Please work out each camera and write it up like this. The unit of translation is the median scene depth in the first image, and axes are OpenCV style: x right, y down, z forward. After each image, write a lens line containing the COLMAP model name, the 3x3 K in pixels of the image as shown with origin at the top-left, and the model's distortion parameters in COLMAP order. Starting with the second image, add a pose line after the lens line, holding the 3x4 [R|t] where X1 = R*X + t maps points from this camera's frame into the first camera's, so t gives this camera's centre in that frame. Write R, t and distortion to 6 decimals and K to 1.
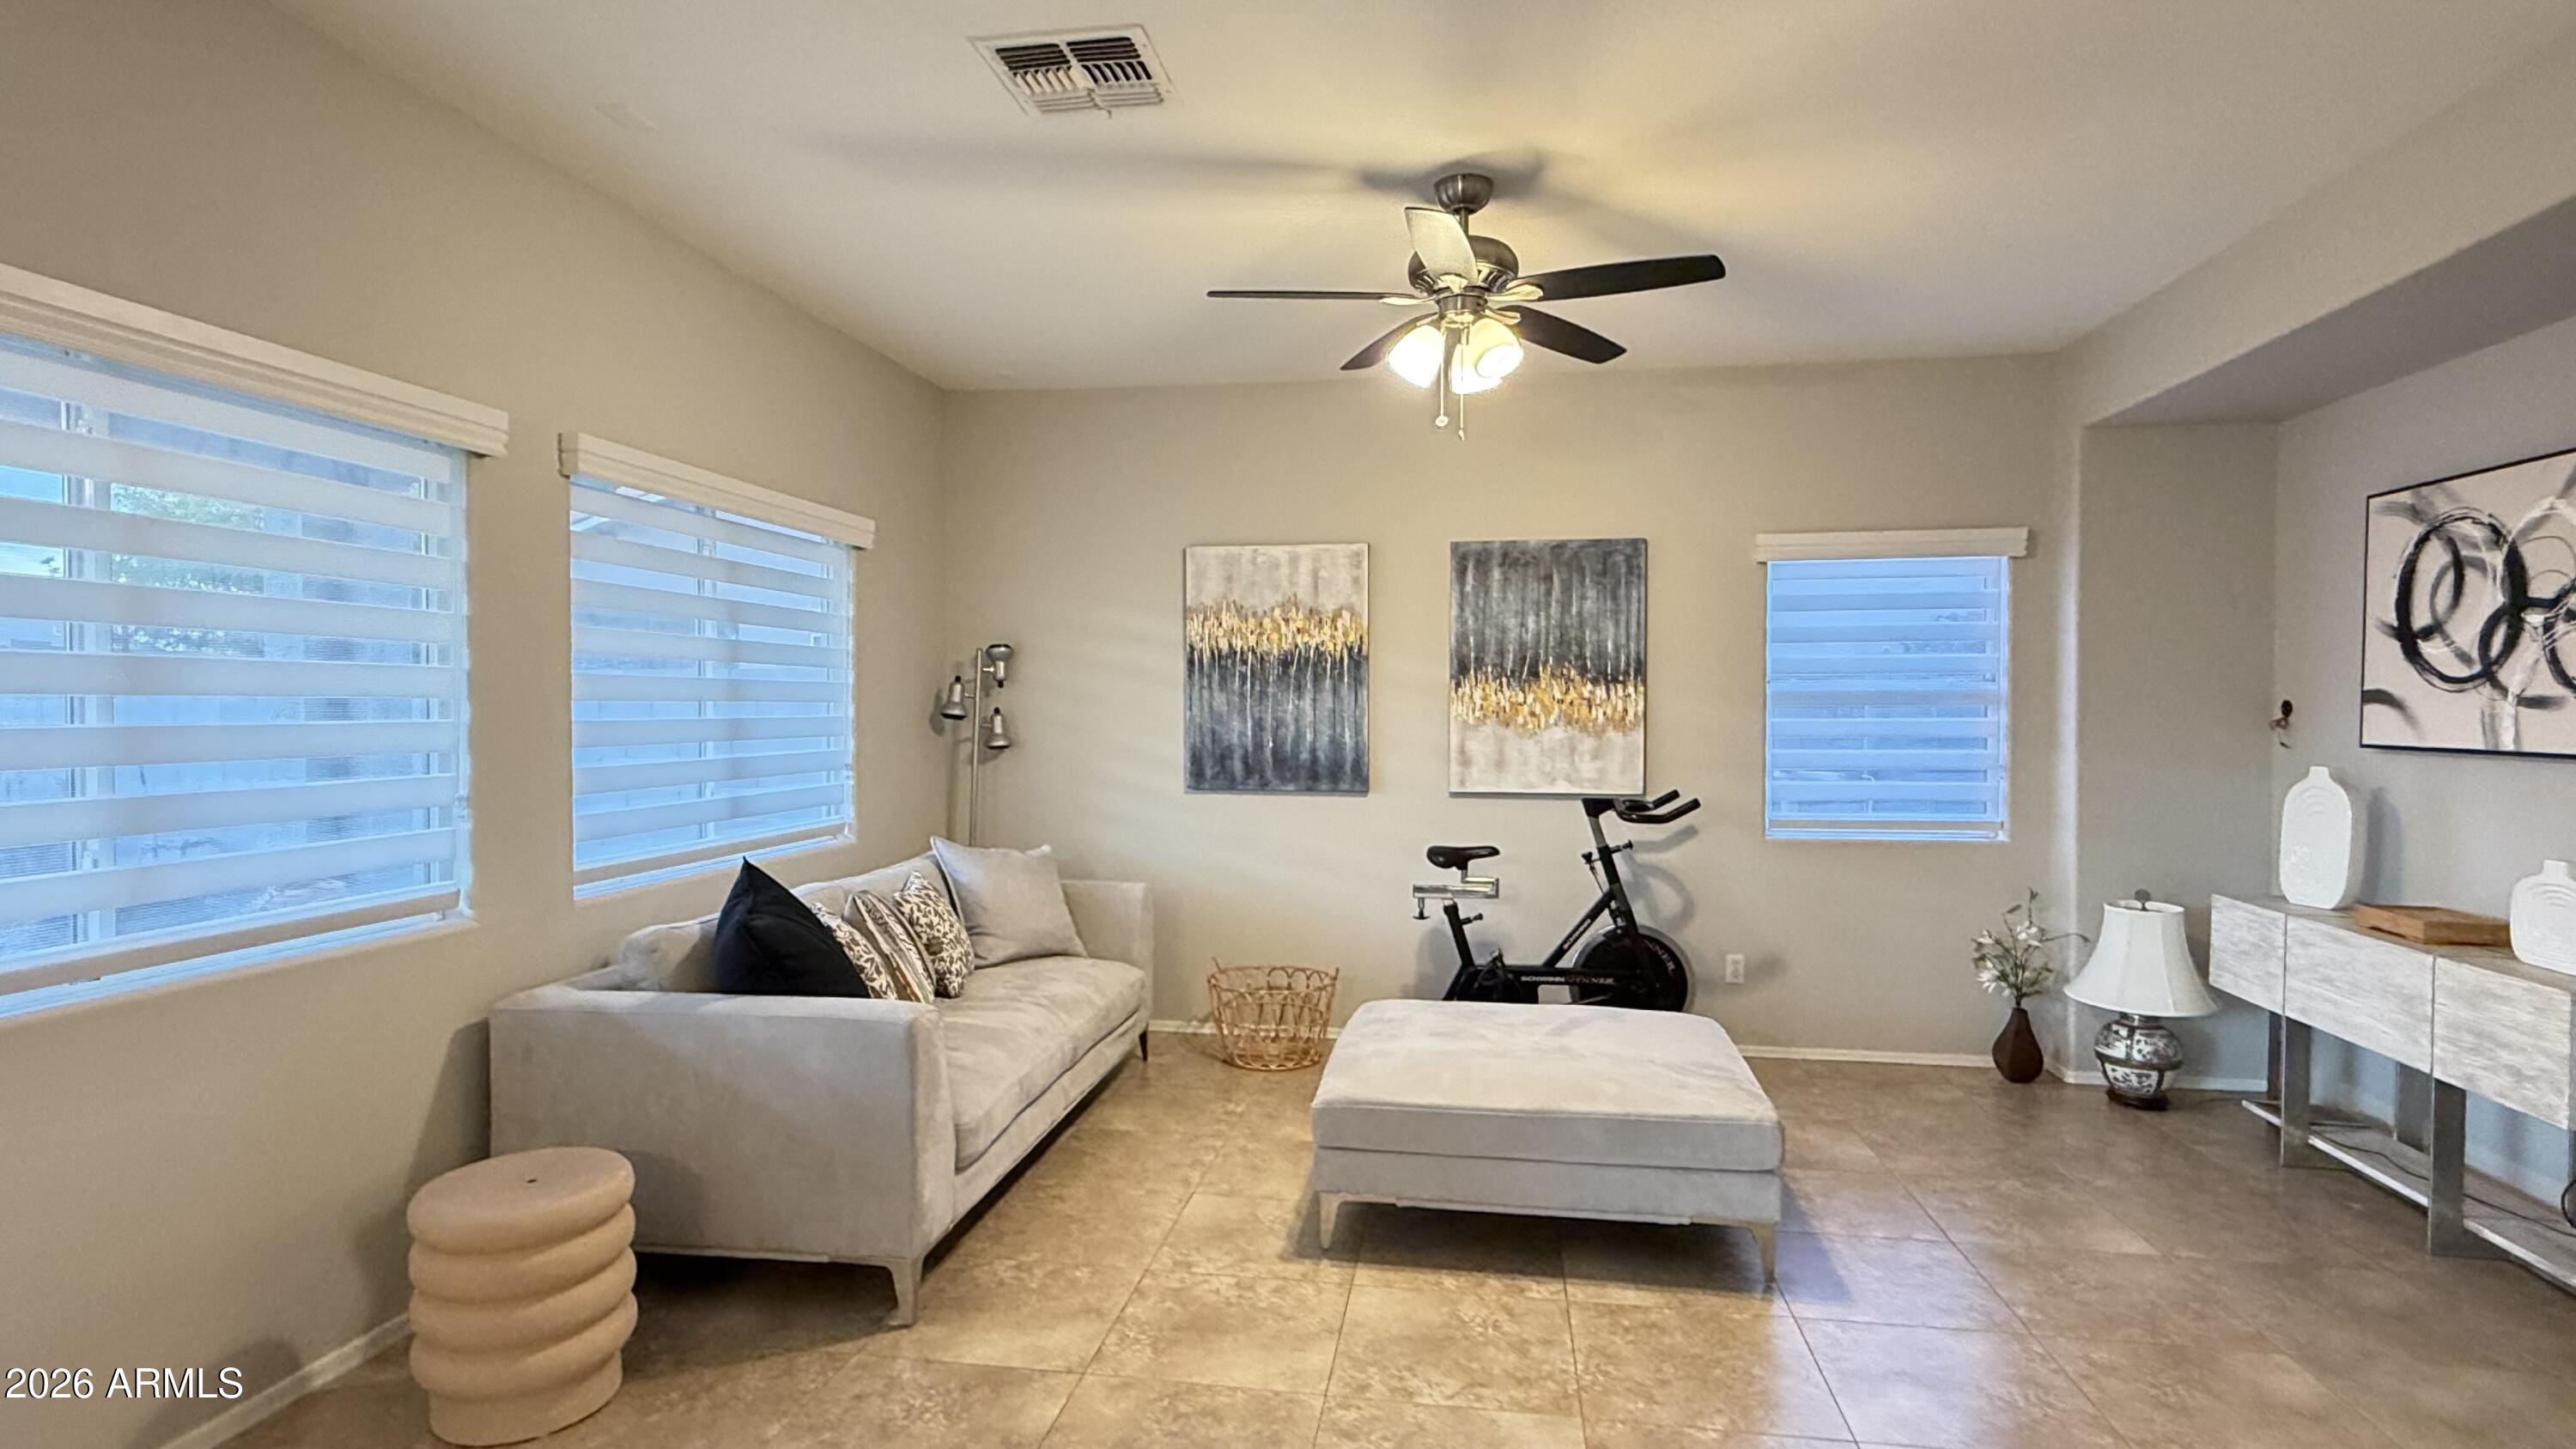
lens RADIAL K [[1279.0, 0, 1290.5], [0, 1279.0, 724.4], [0, 0, 1]] dist [-0.003221, -0.000212]
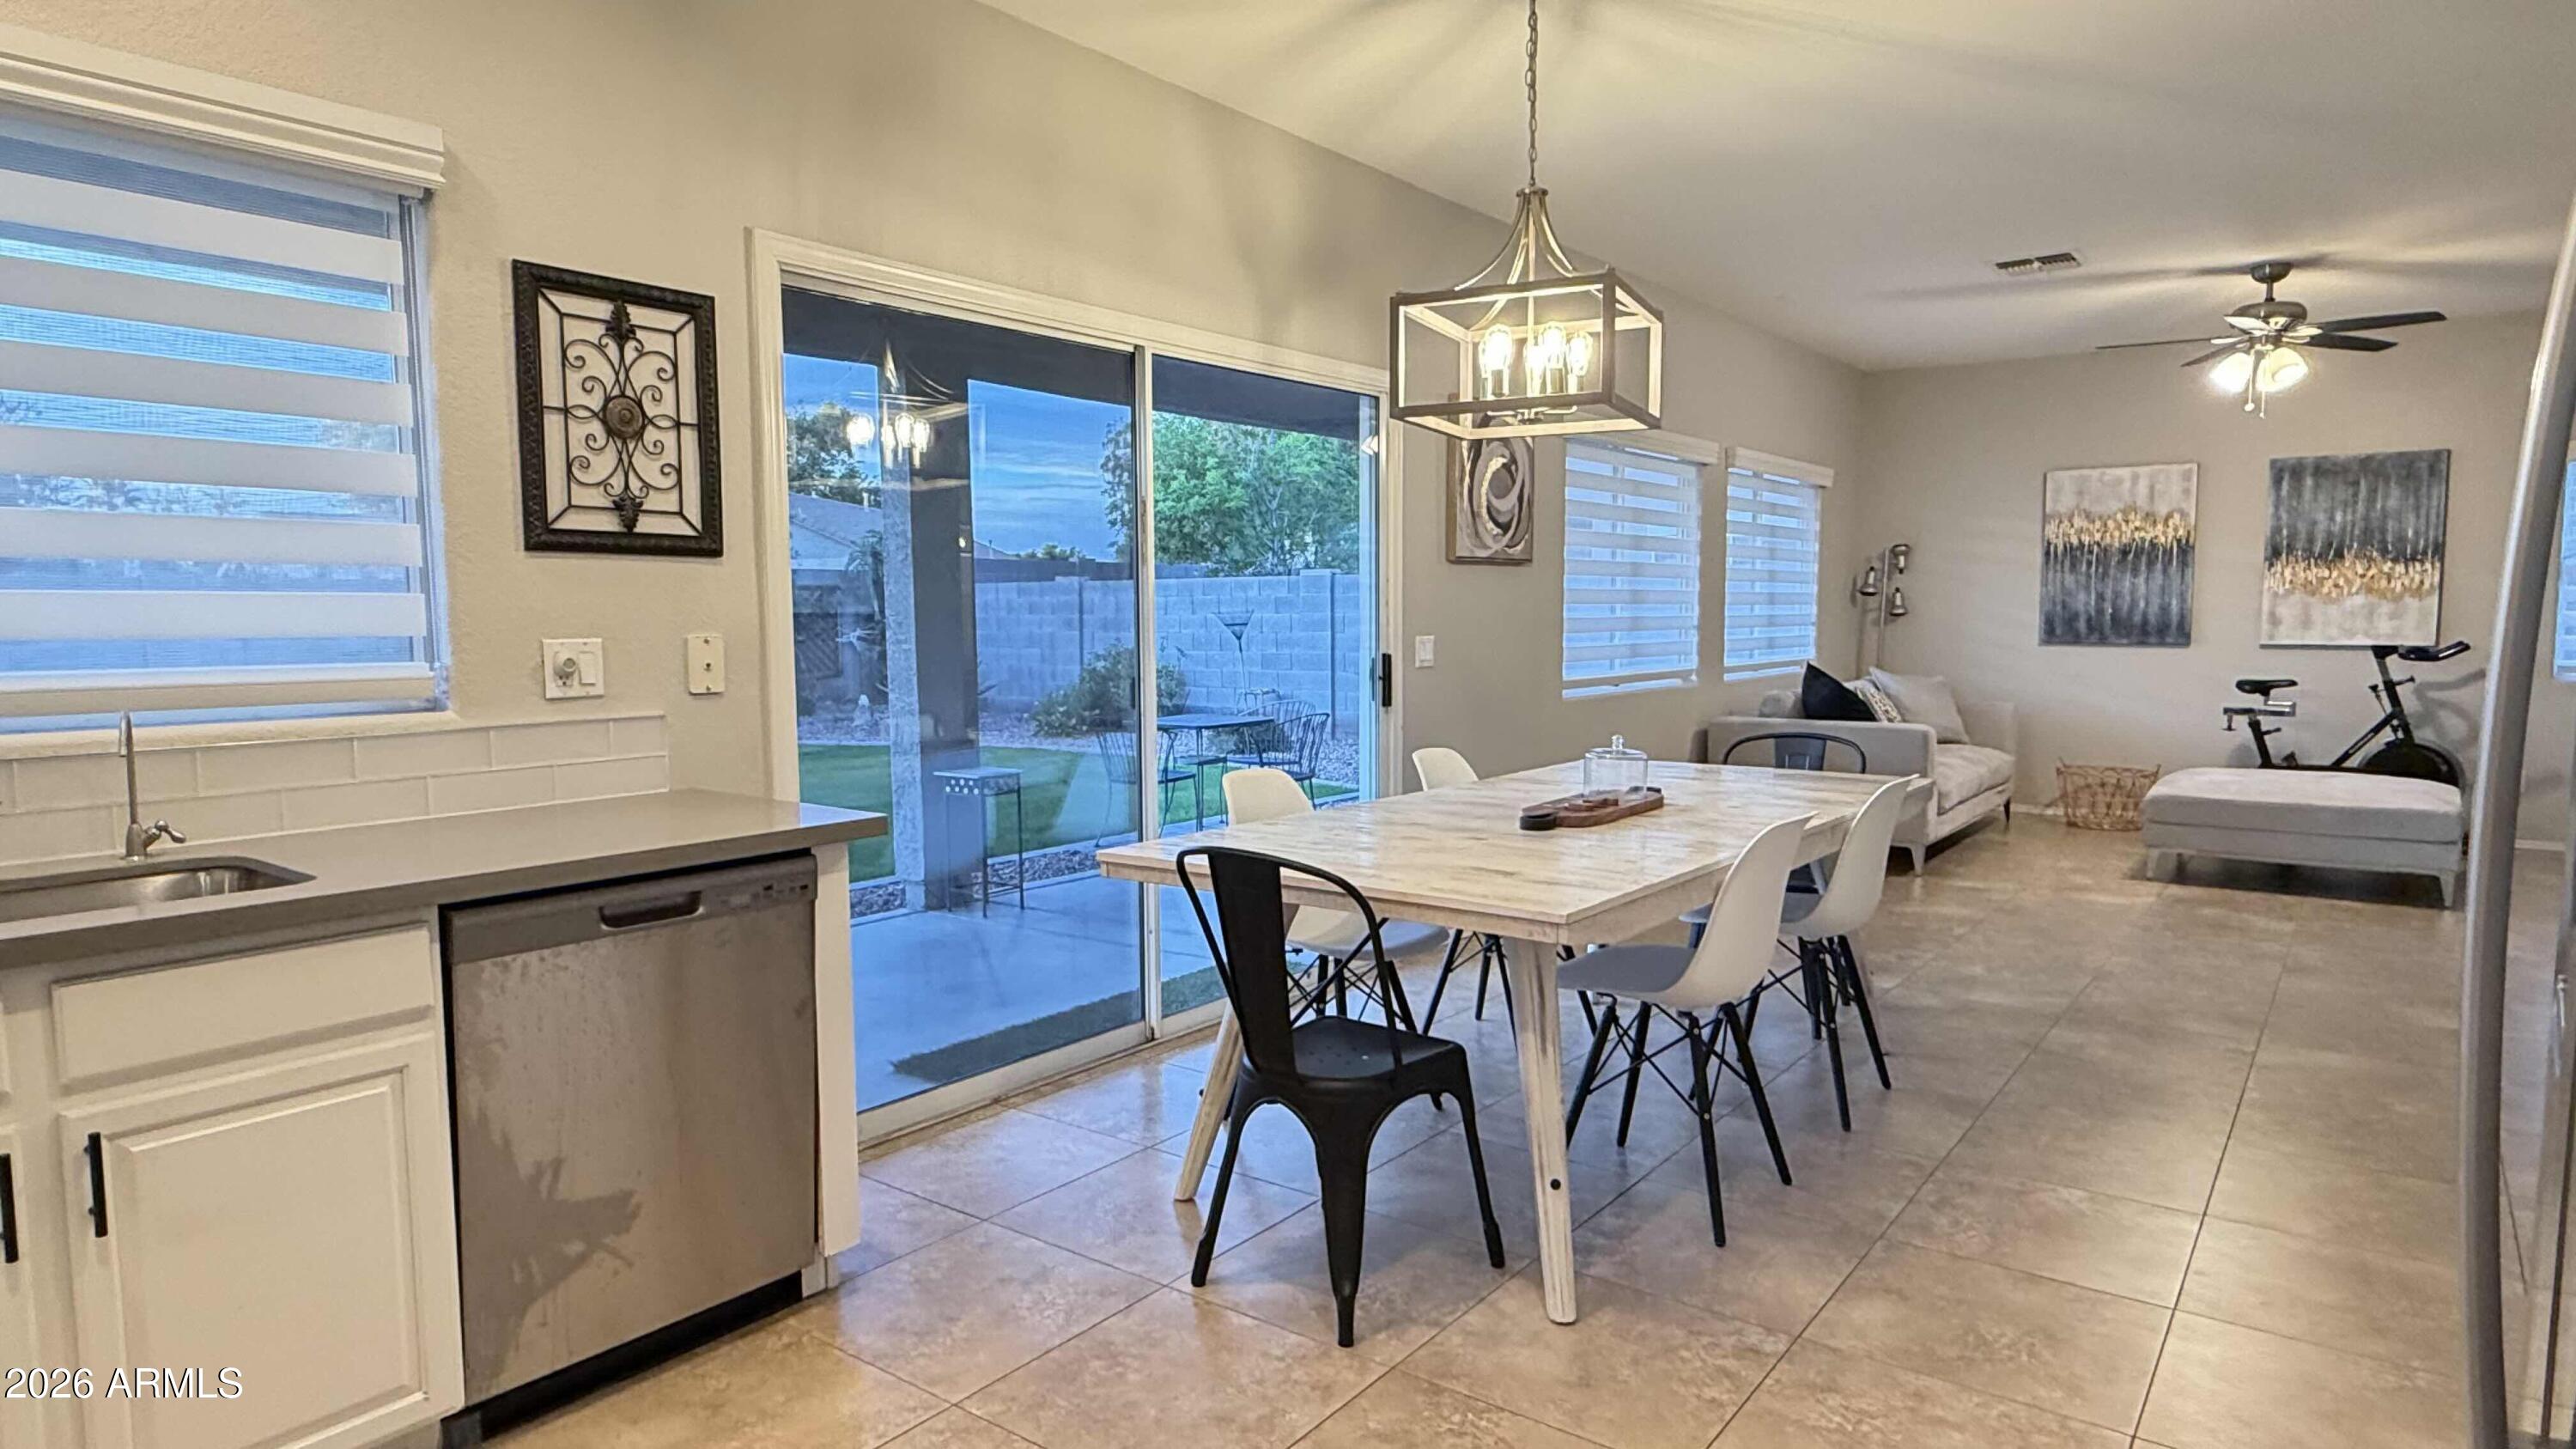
lens RADIAL K [[1473.4, 0, 1279.1], [0, 1473.4, 735.1], [0, 0, 1]] dist [0.001335, 0.001666]
pose [[0.879214, 0.033953, -0.475215, -0.045288], [0.000422, 0.997402, 0.072041, 0.036135], [0.476426, -0.063540, 0.876915, -0.896149]]
